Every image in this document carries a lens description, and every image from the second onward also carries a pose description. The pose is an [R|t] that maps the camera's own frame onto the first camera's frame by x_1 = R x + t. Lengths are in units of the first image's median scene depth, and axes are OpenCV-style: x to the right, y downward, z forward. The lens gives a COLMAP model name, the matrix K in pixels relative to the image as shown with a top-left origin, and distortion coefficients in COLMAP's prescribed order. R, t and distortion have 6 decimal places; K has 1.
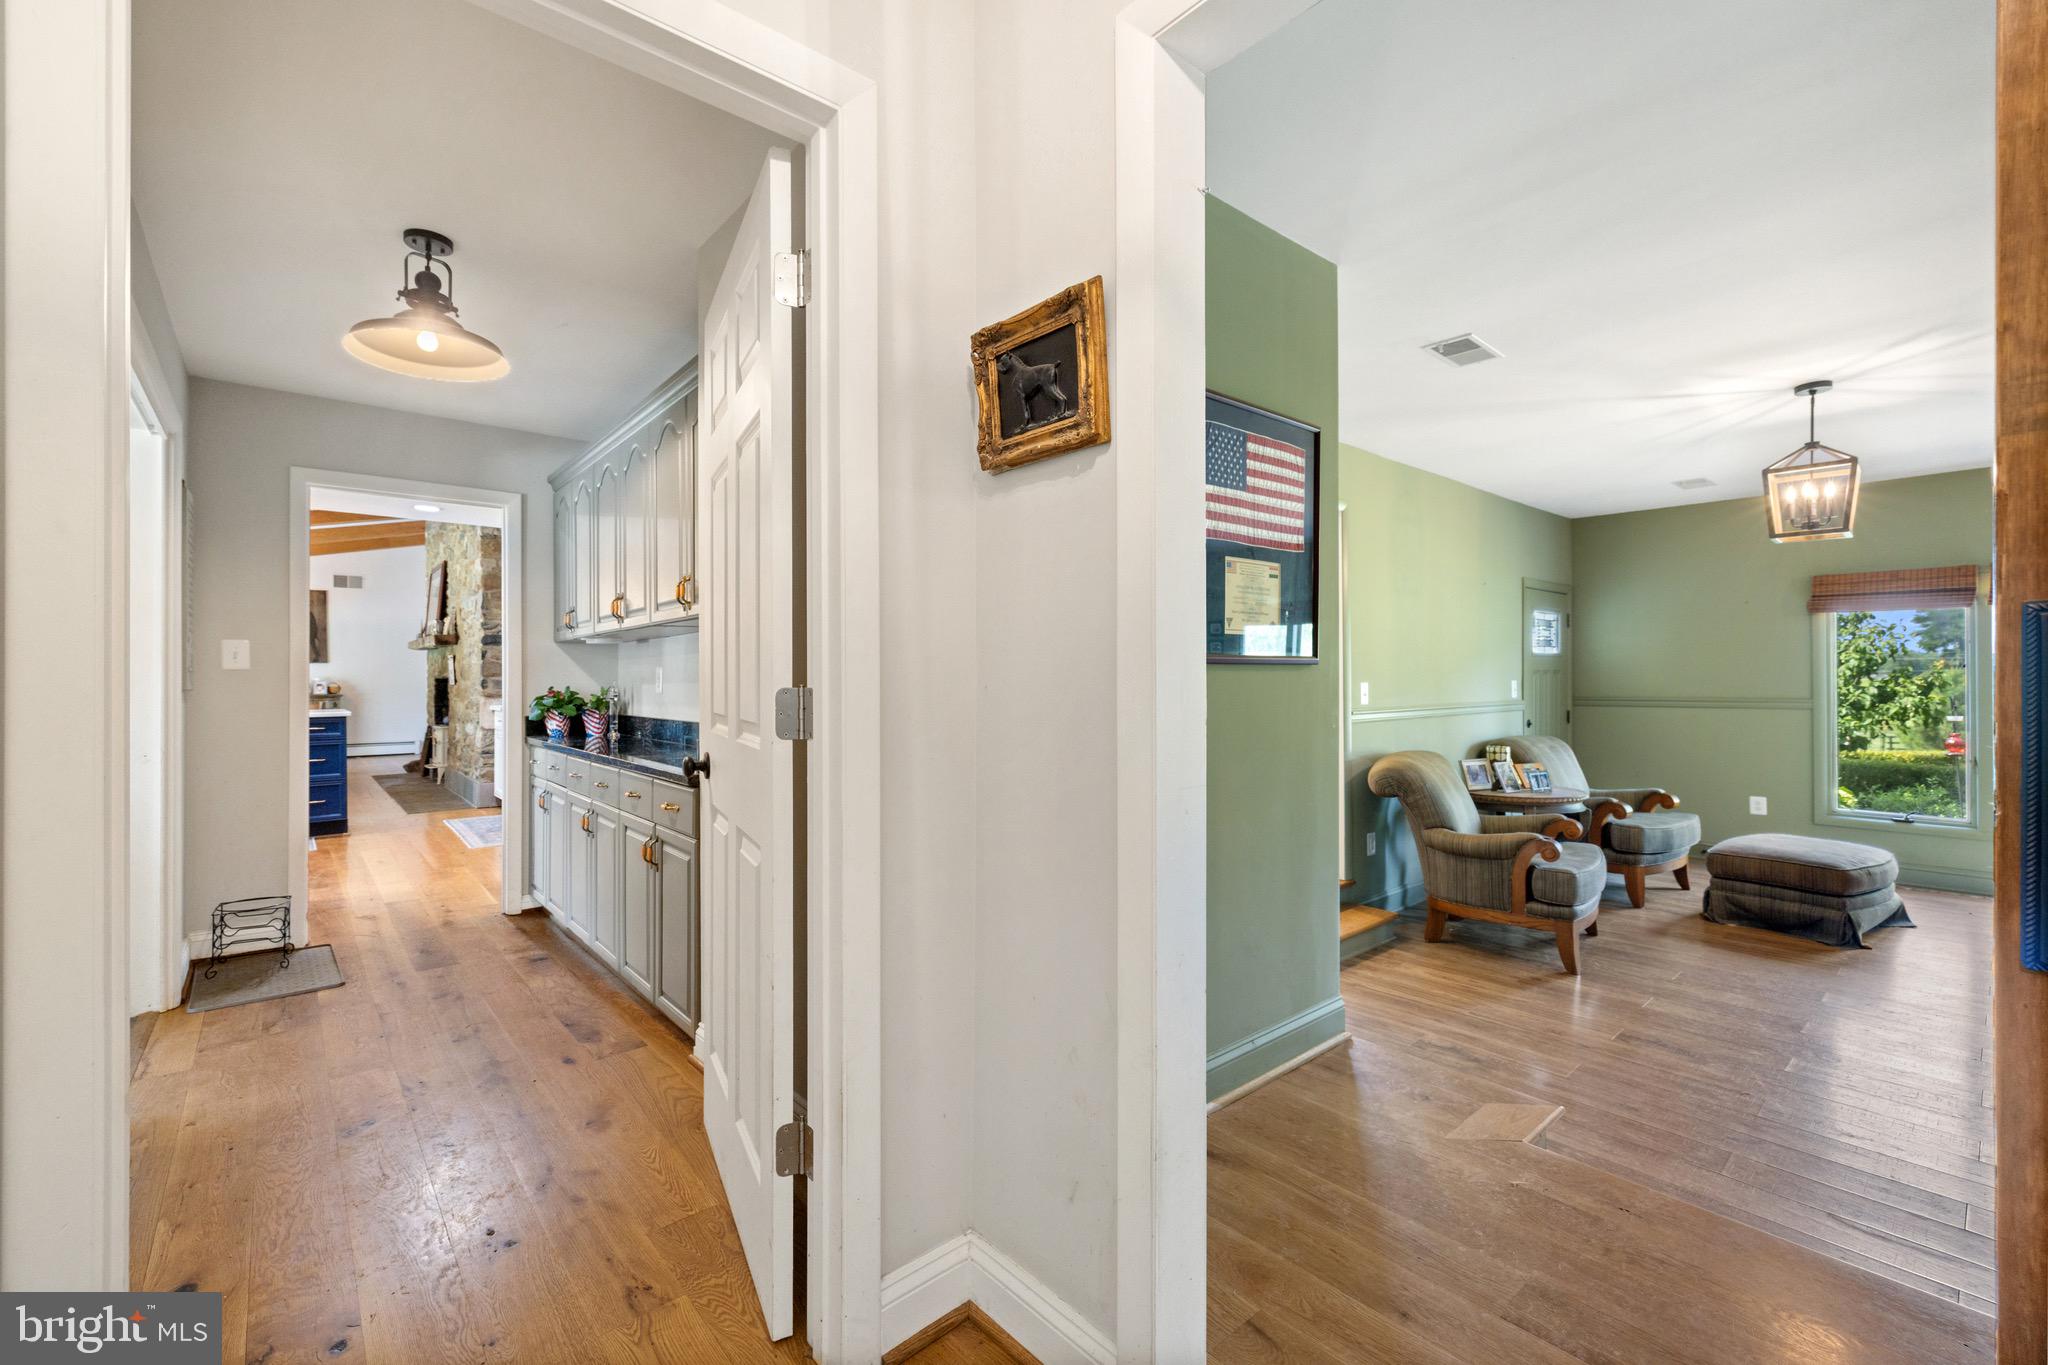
lens RADIAL K [[869.3, 0, 1016.9], [0, 869.3, 675.4], [0, 0, 1]] dist [0.013958, 0.000300]
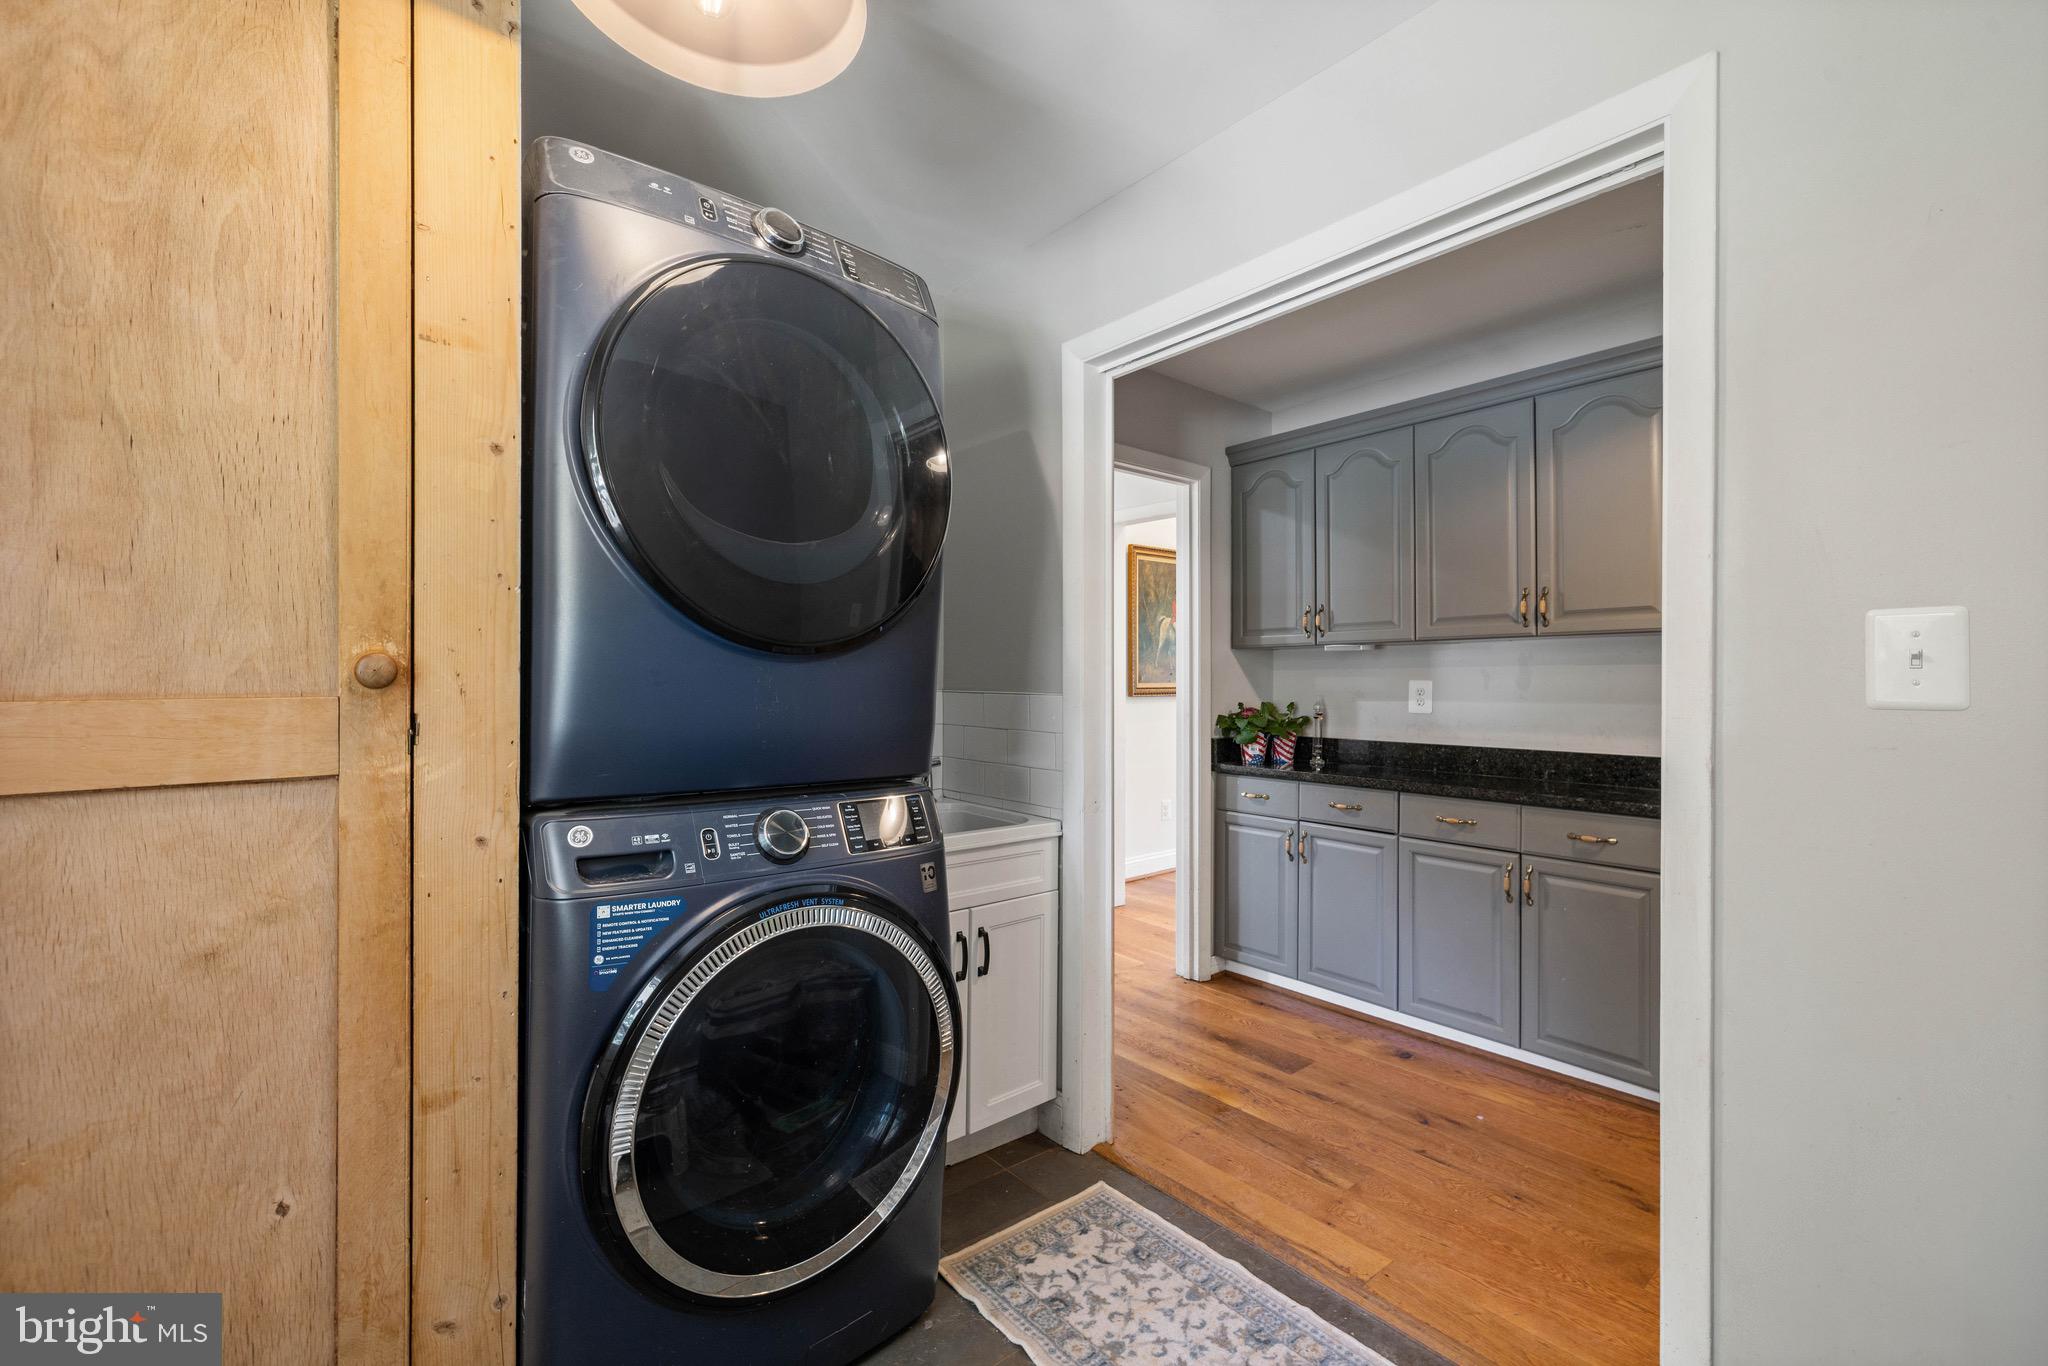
lens RADIAL K [[869.3, 0, 1022.4], [0, 869.3, 679.6], [0, 0, 1]] dist [0.013958, 0.000300]
pose [[0.999973, 0.006564, -0.003261, -0.742812], [-0.006560, 0.999978, 0.001158, -0.007937], [0.003269, -0.001137, 0.999994, 0.182865]]
